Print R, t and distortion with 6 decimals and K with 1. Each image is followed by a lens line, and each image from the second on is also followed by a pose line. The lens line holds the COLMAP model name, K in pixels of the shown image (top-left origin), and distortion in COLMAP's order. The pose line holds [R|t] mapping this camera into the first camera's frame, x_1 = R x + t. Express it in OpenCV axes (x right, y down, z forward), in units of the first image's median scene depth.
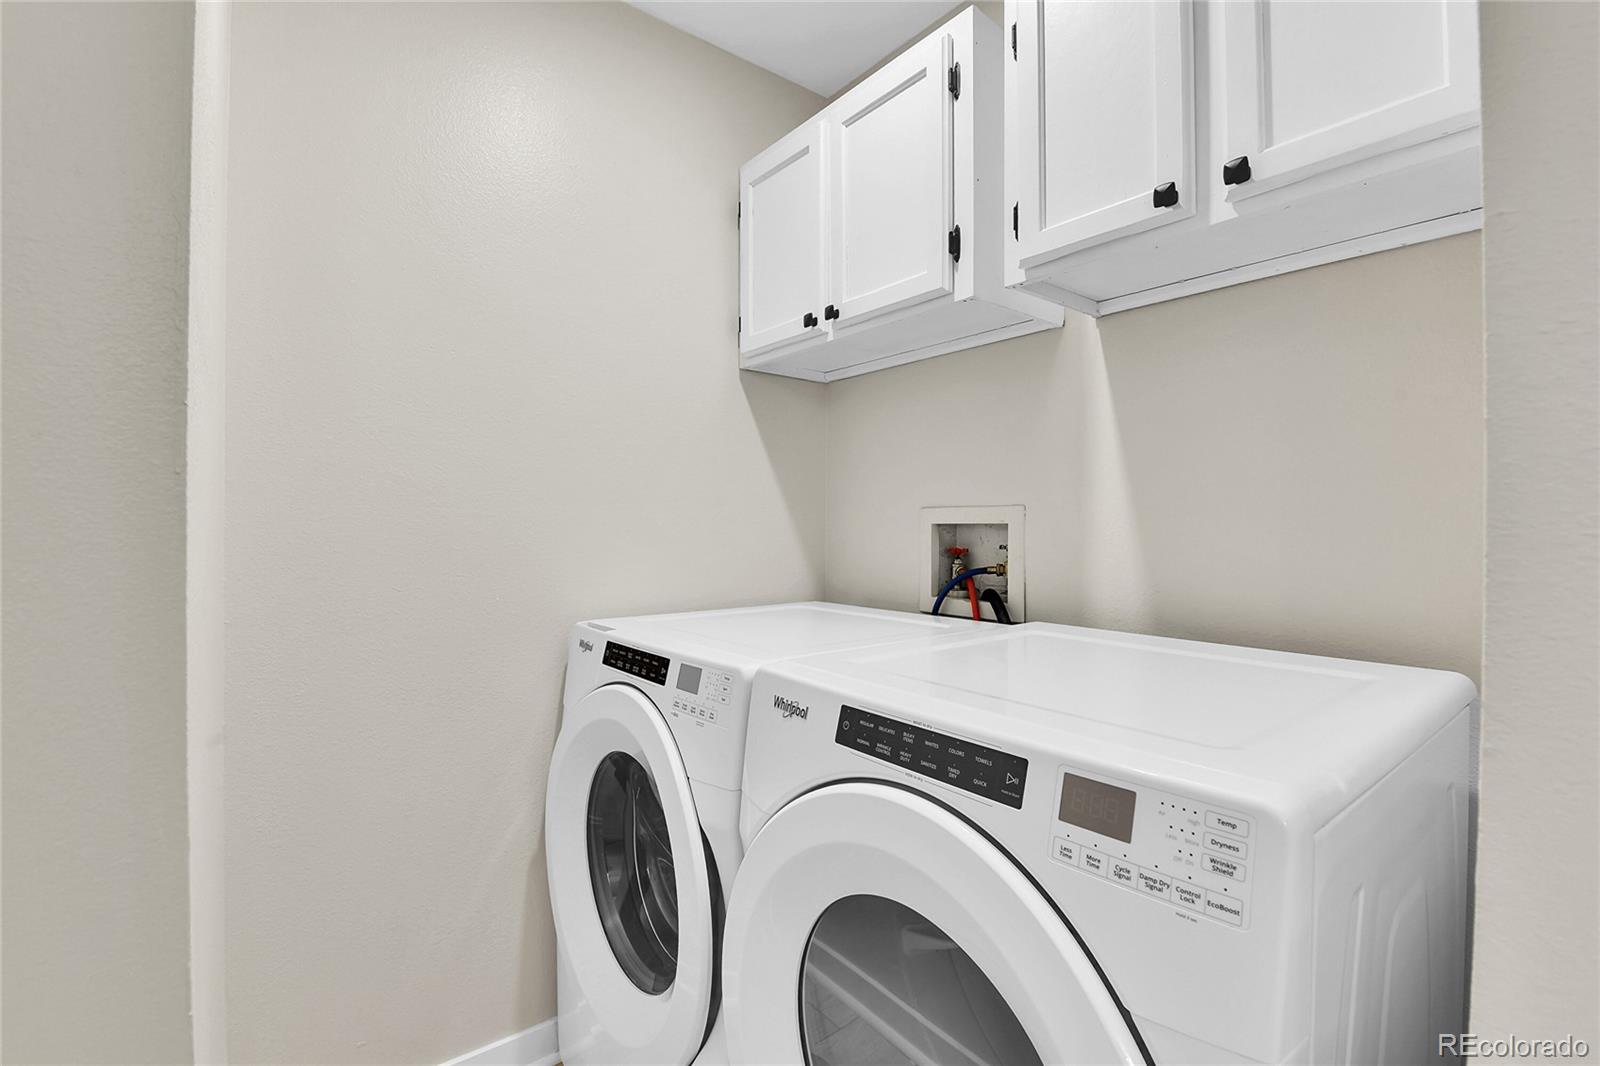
lens RADIAL K [[696.5, 0, 793.7], [0, 696.5, 528.3], [0, 0, 1]] dist [-0.020026, -0.001642]
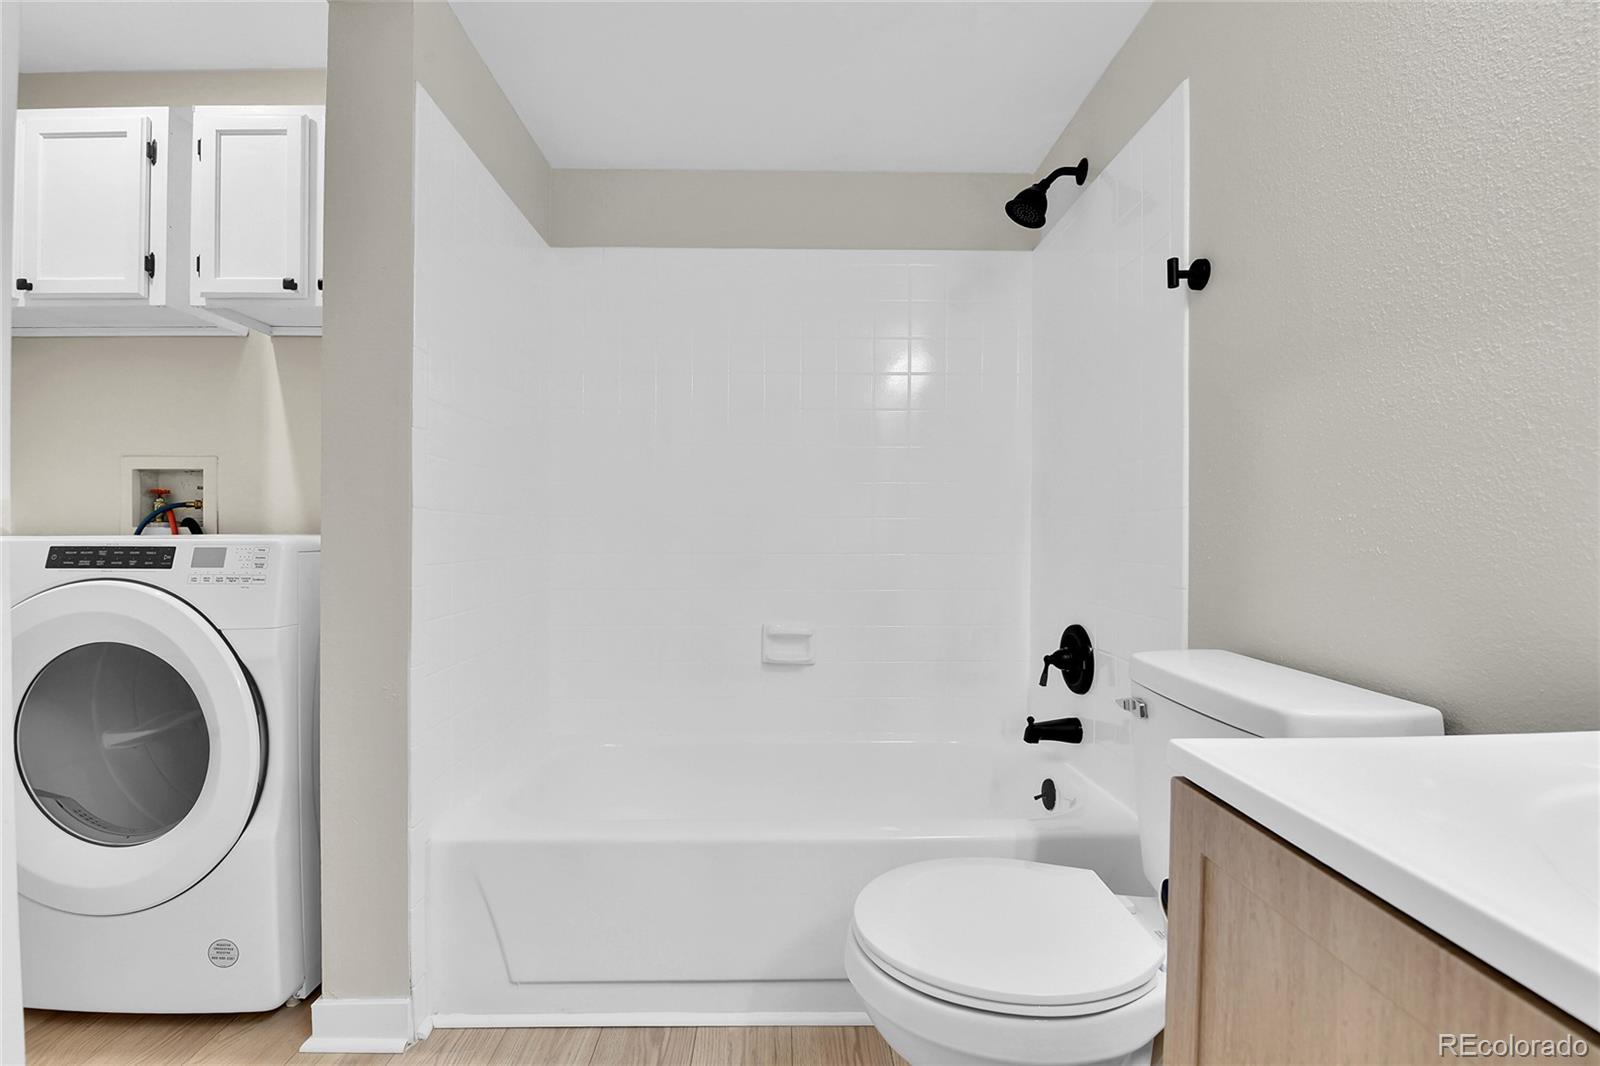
lens RADIAL K [[696.5, 0, 788.8], [0, 696.5, 542.8], [0, 0, 1]] dist [-0.020026, -0.001642]
pose [[0.591287, -0.008113, 0.806421, -0.126976], [0.001372, 0.999958, 0.009054, 0.154676], [-0.806460, -0.004247, 0.591273, -0.904636]]
